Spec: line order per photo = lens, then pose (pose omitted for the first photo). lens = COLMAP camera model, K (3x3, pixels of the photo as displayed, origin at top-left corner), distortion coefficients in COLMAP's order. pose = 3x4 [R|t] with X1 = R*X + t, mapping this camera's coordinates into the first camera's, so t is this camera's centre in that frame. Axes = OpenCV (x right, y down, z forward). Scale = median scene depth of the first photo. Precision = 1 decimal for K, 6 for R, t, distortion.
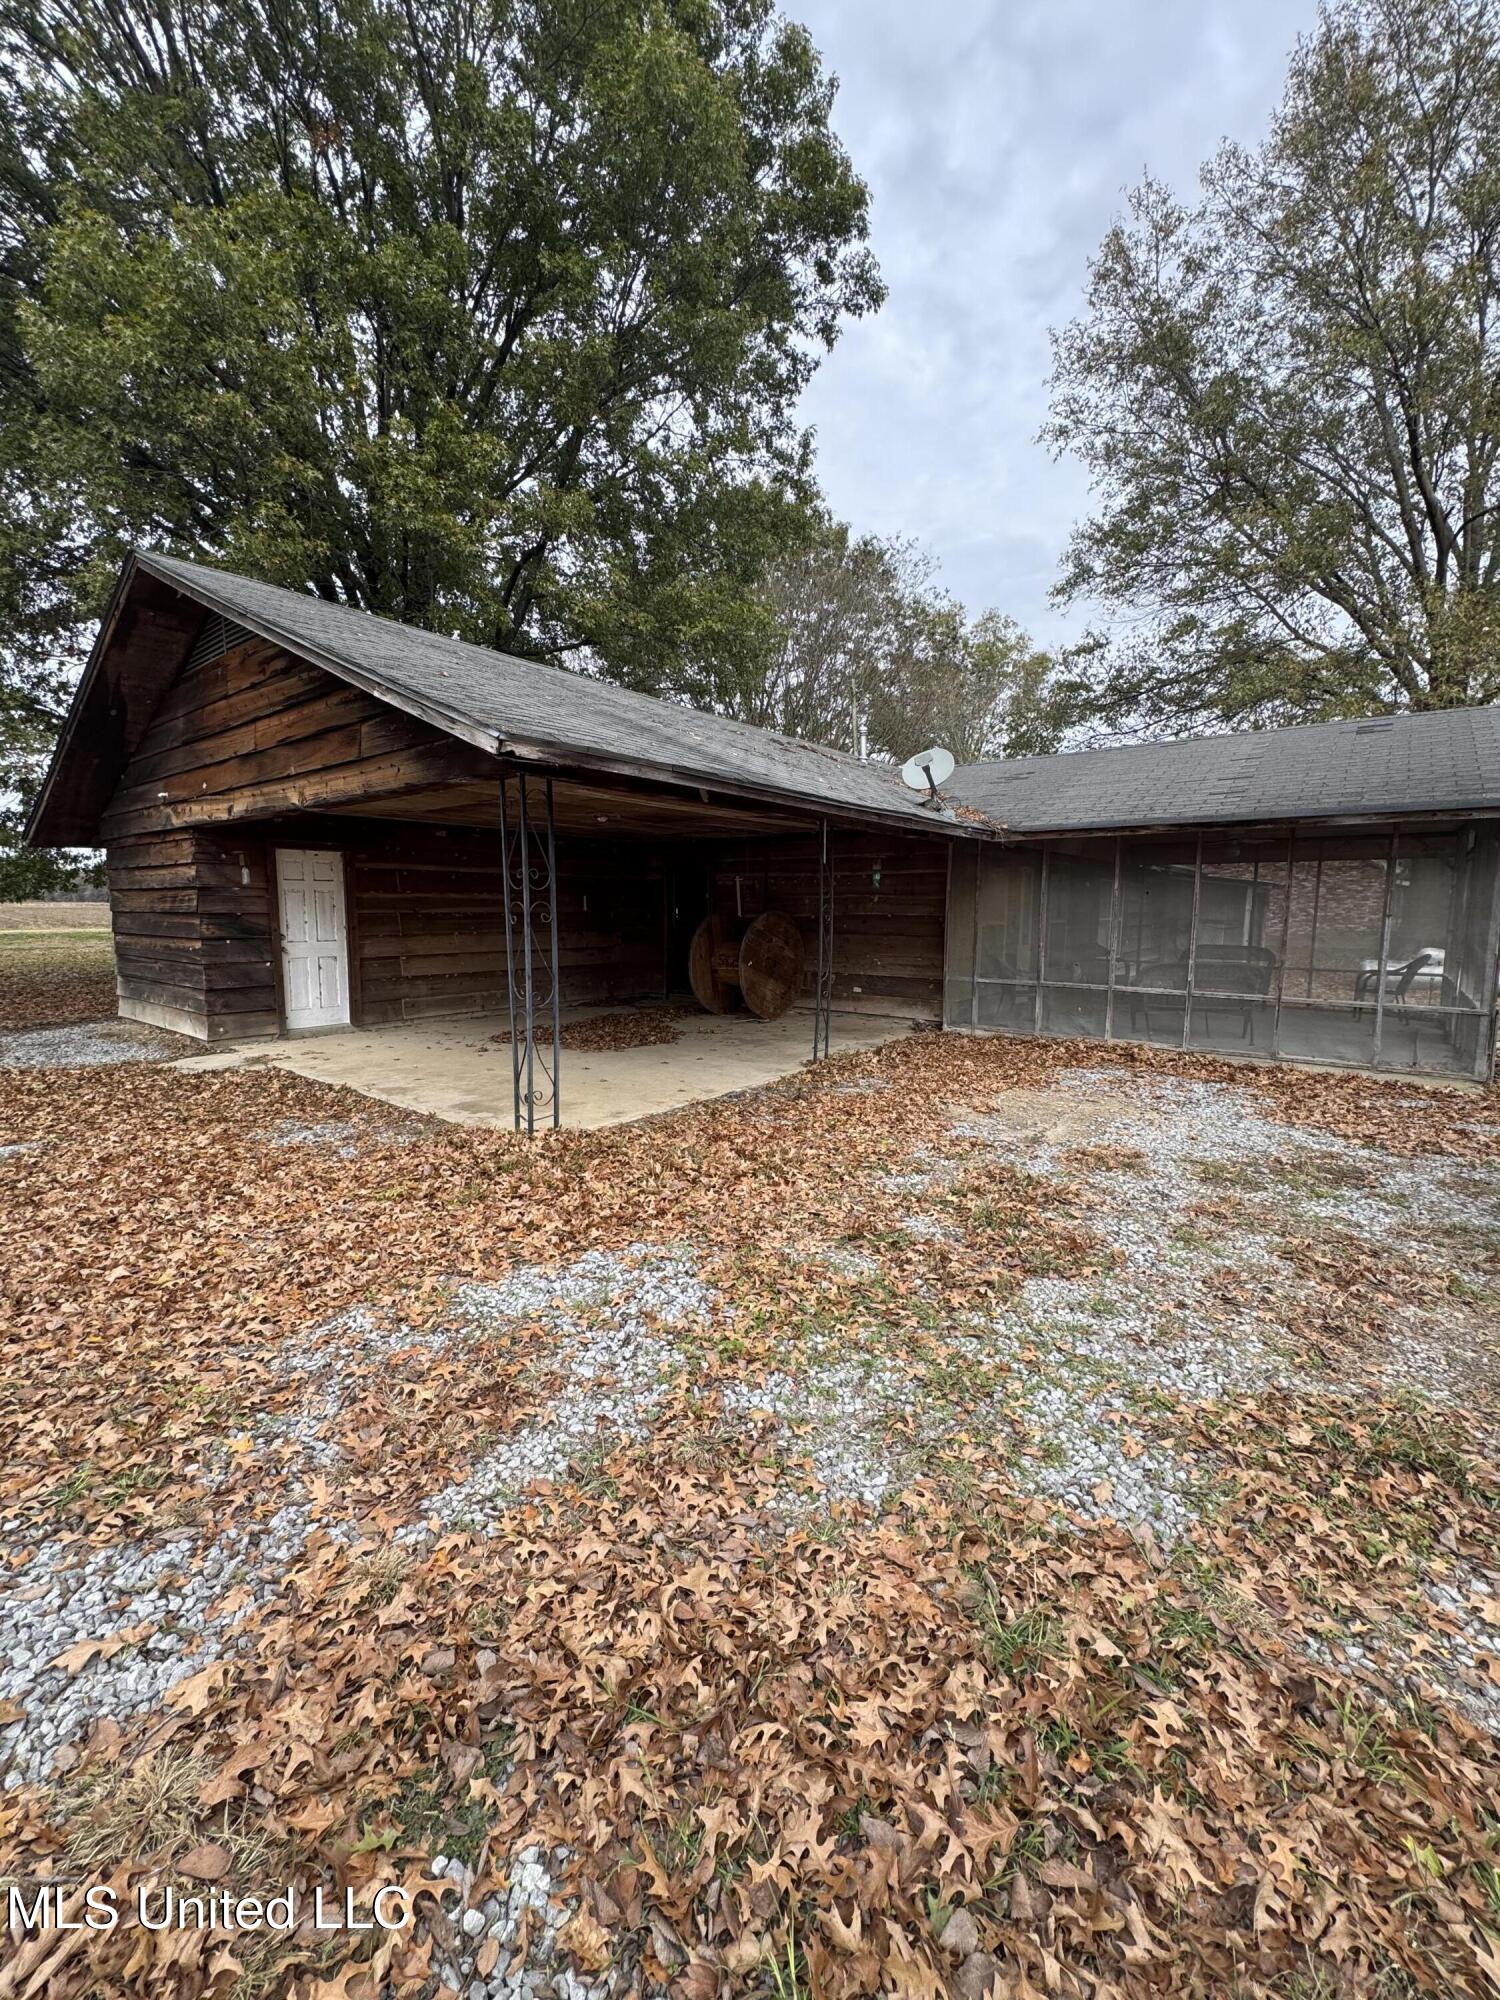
lens RADIAL K [[802.5, 0, 740.9], [0, 802.5, 1002.0], [0, 0, 1]] dist [-0.002599, 0.000545]
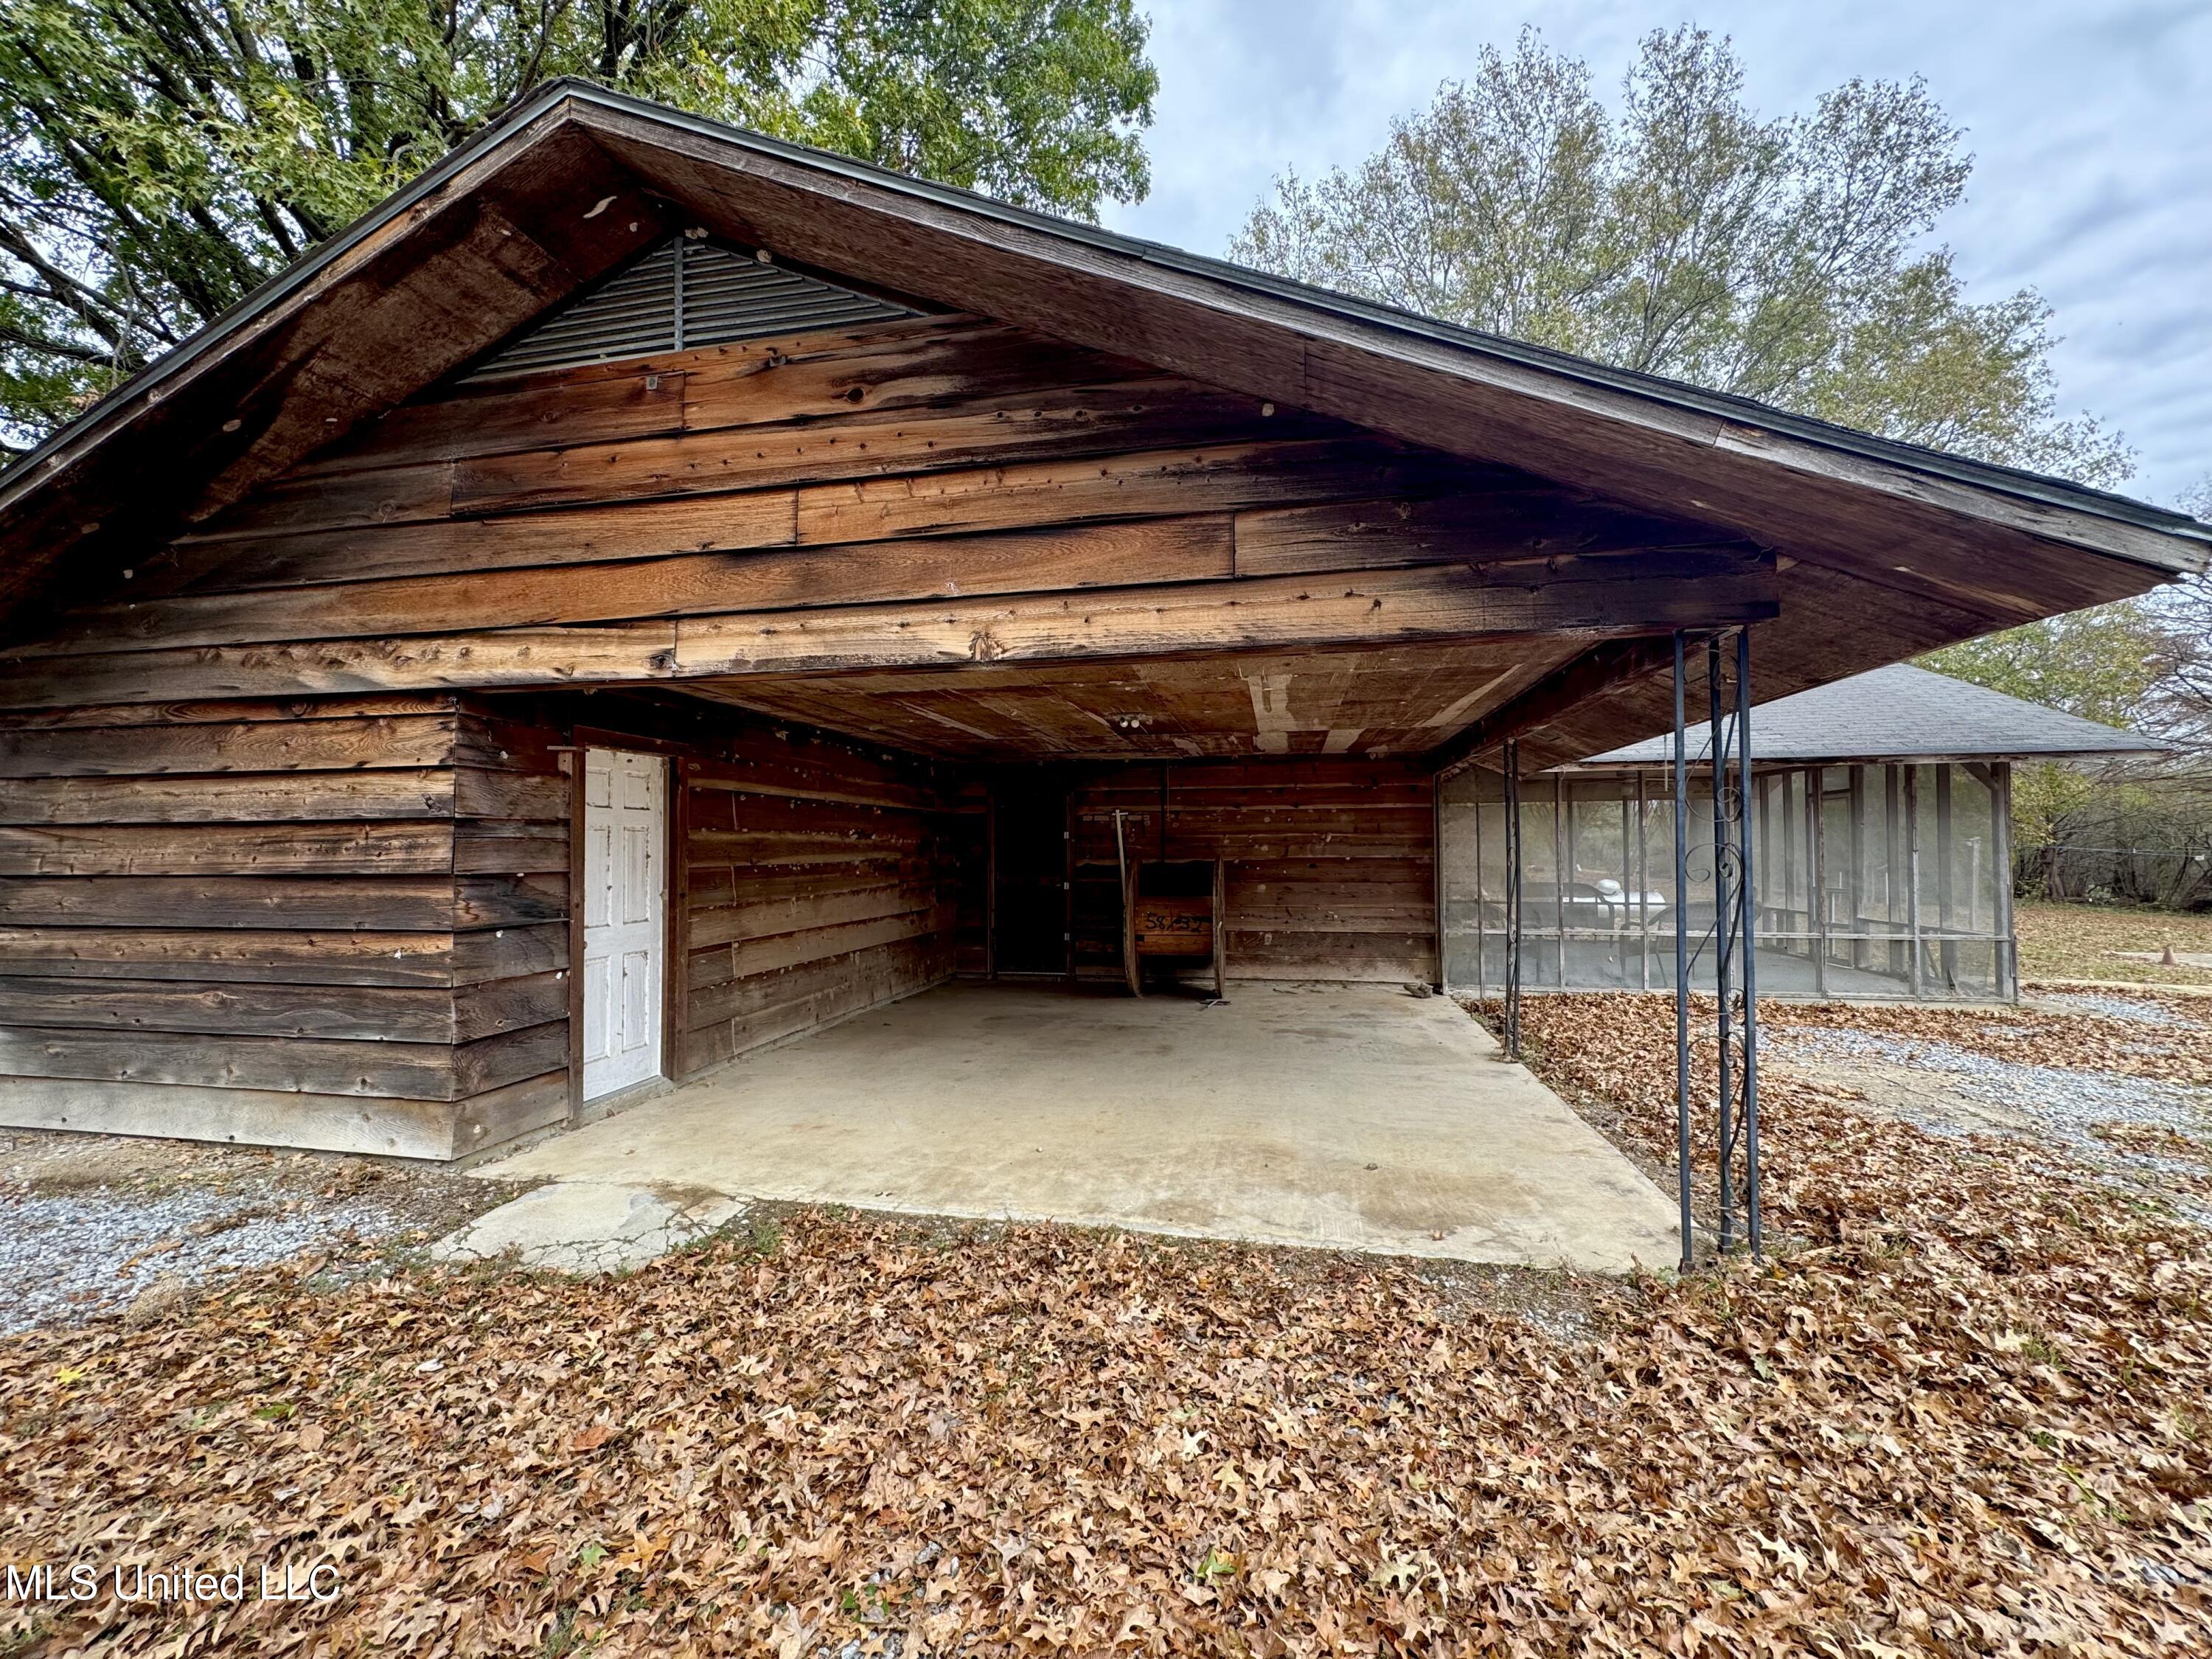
lens RADIAL K [[887.6, 0, 1109.5], [0, 887.6, 833.2], [0, 0, 1]] dist [-0.002599, 0.000545]
pose [[0.891393, -0.001842, 0.453227, -0.489240], [0.062689, 0.990881, -0.119267, -0.043472], [-0.448874, 0.134726, 0.883380, 0.326766]]
